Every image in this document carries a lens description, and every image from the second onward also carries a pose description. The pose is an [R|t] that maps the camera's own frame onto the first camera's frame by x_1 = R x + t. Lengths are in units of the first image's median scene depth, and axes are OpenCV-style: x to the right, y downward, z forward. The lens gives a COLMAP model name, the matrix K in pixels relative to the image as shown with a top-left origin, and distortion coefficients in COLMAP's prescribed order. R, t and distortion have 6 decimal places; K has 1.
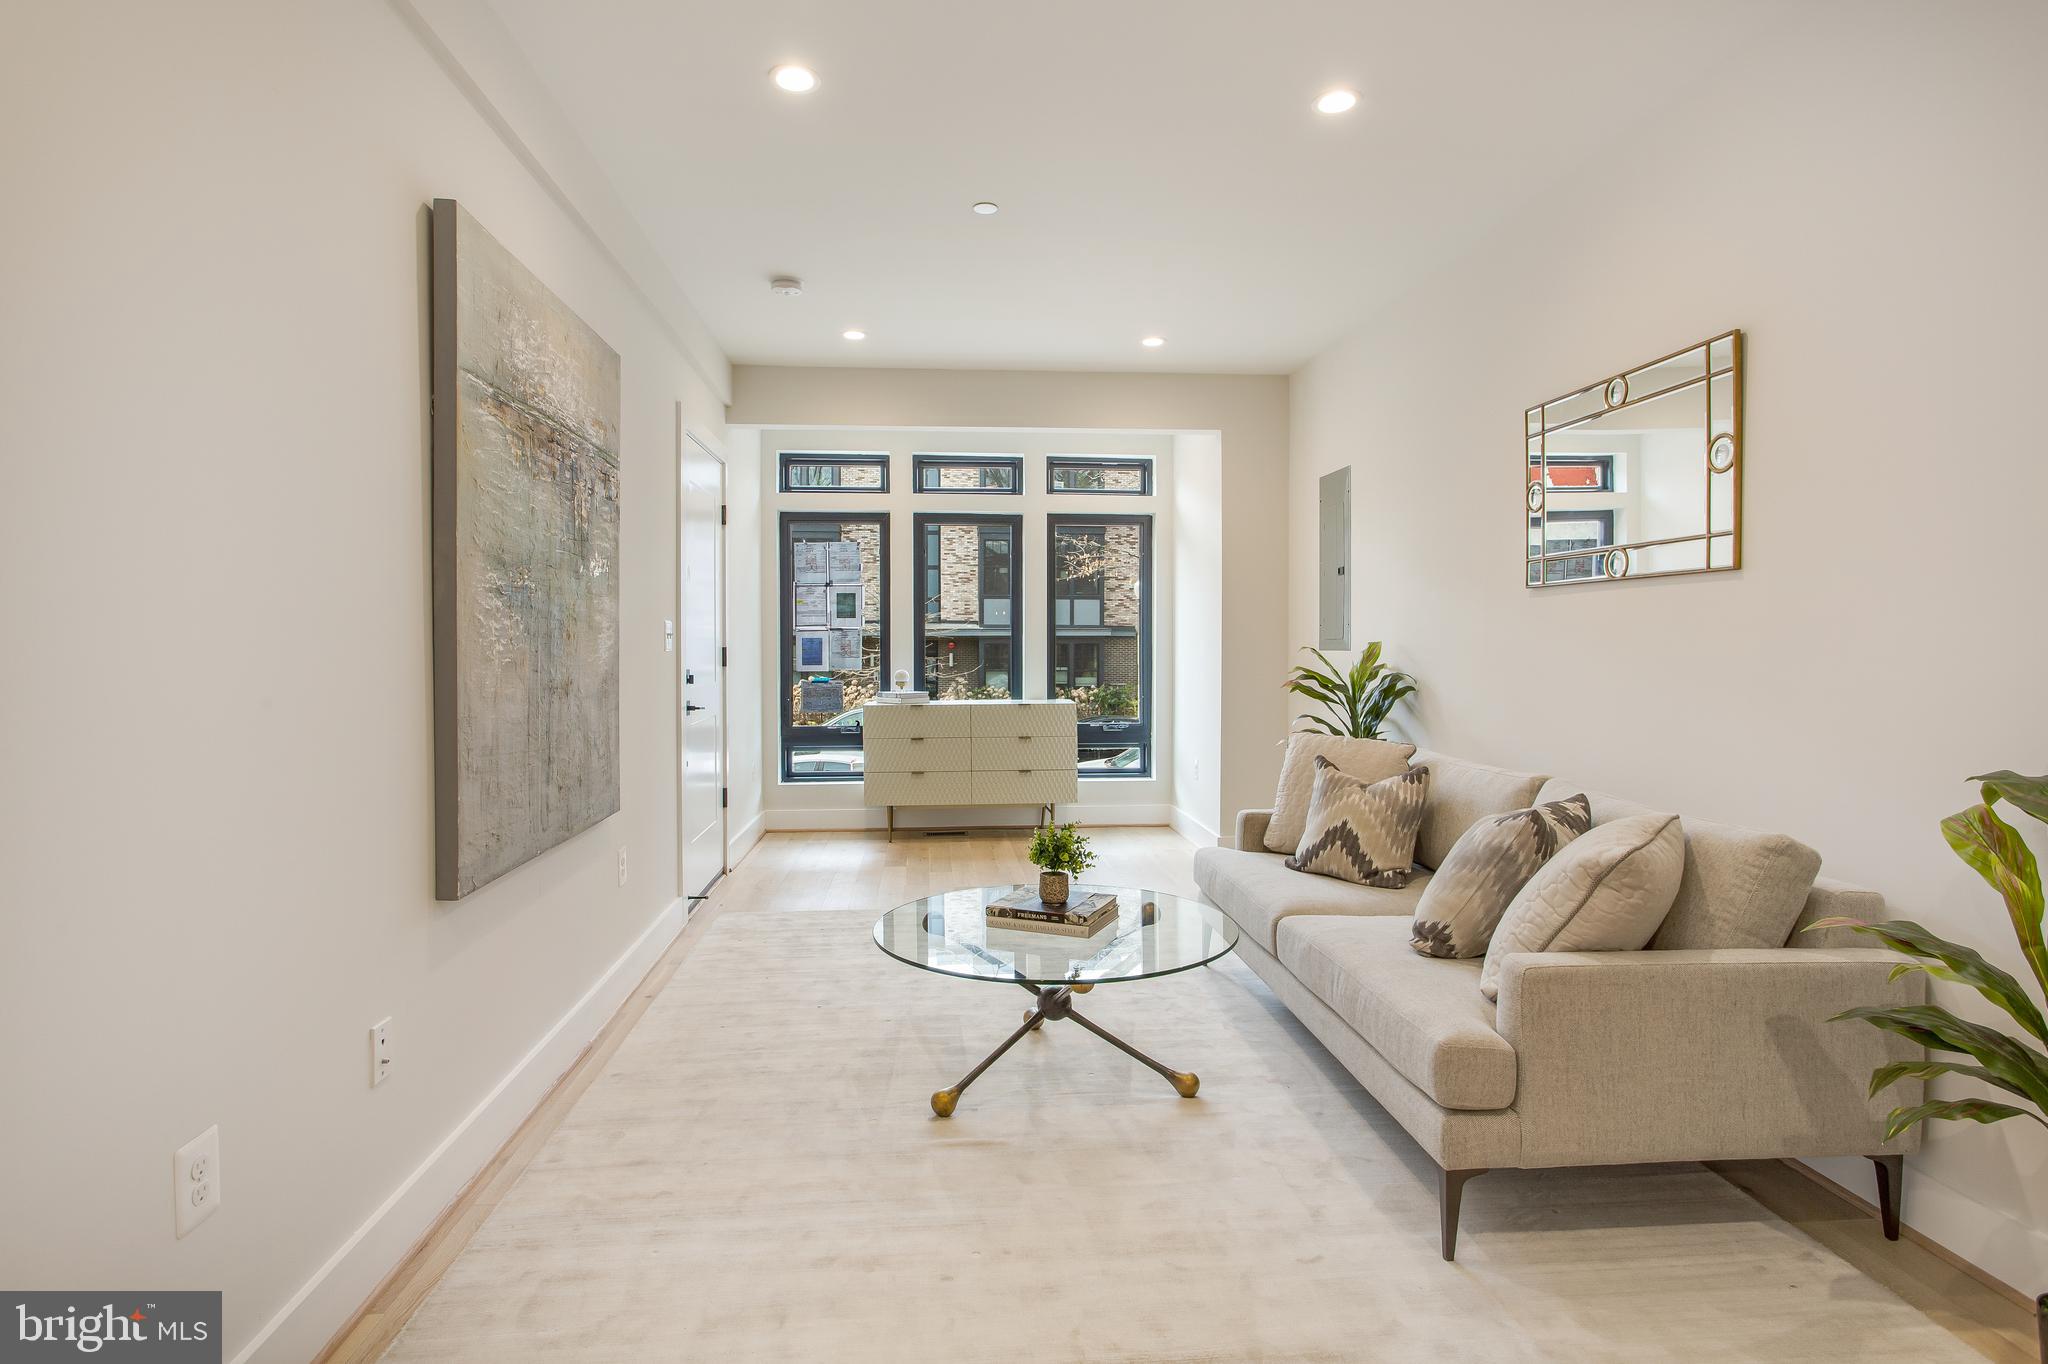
lens RADIAL K [[1114.5, 0, 1018.1], [0, 1114.5, 666.9], [0, 0, 1]] dist [0.000698, 0.000067]
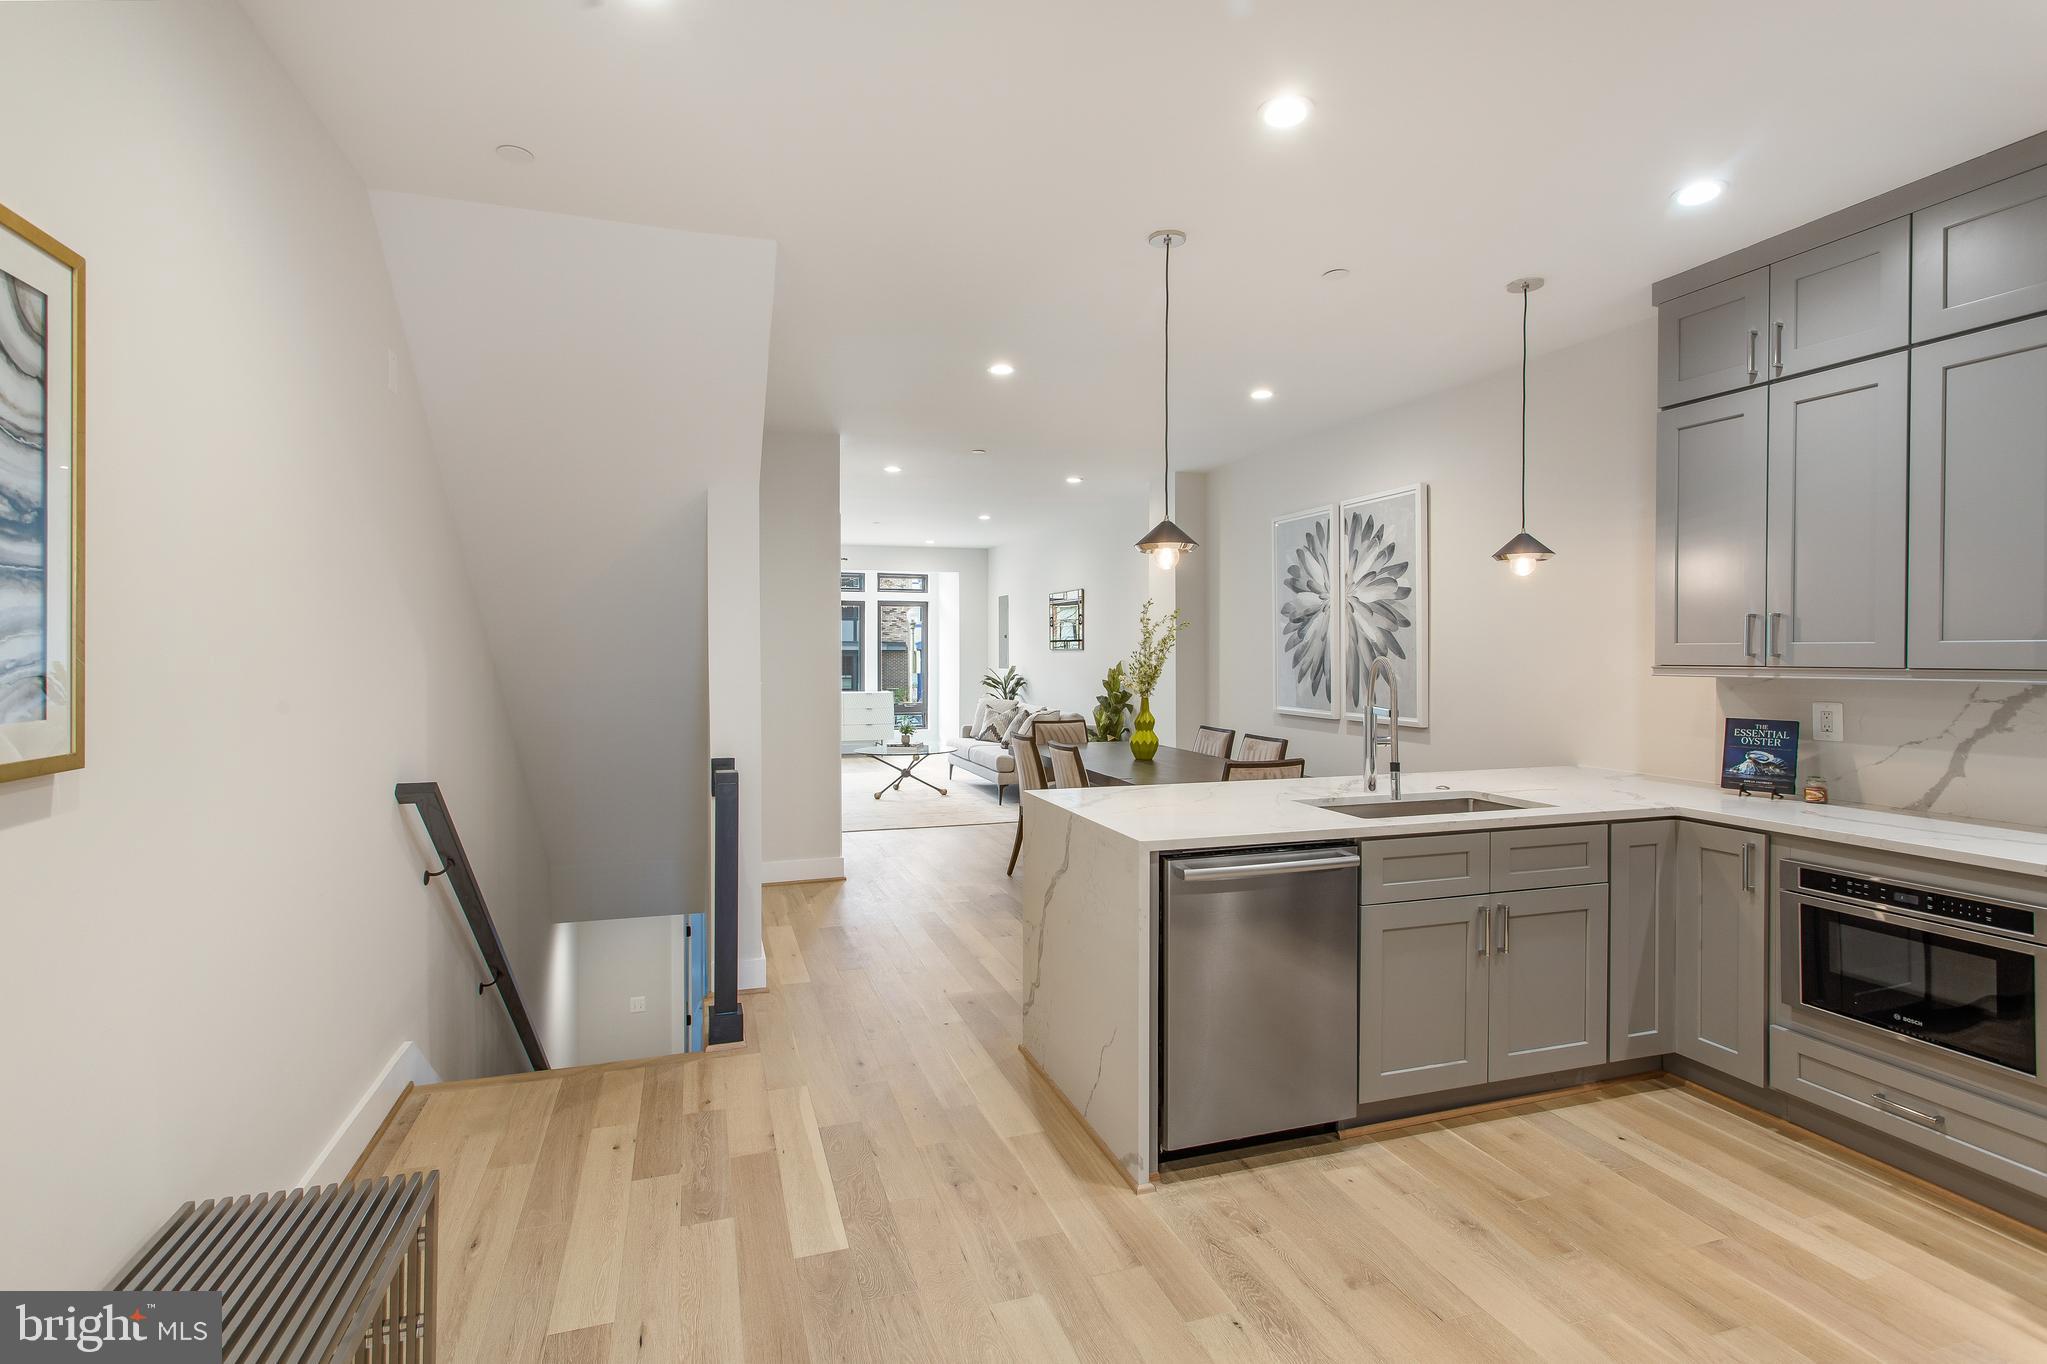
lens RADIAL K [[973.1, 0, 1024.7], [0, 973.1, 666.6], [0, 0, 1]] dist [-0.000243, -0.000002]
pose [[0.974021, -0.002900, 0.226440, -0.182264], [0.004923, 0.999953, -0.008371, -0.000402], [-0.226405, 0.009268, 0.973989, -1.277248]]
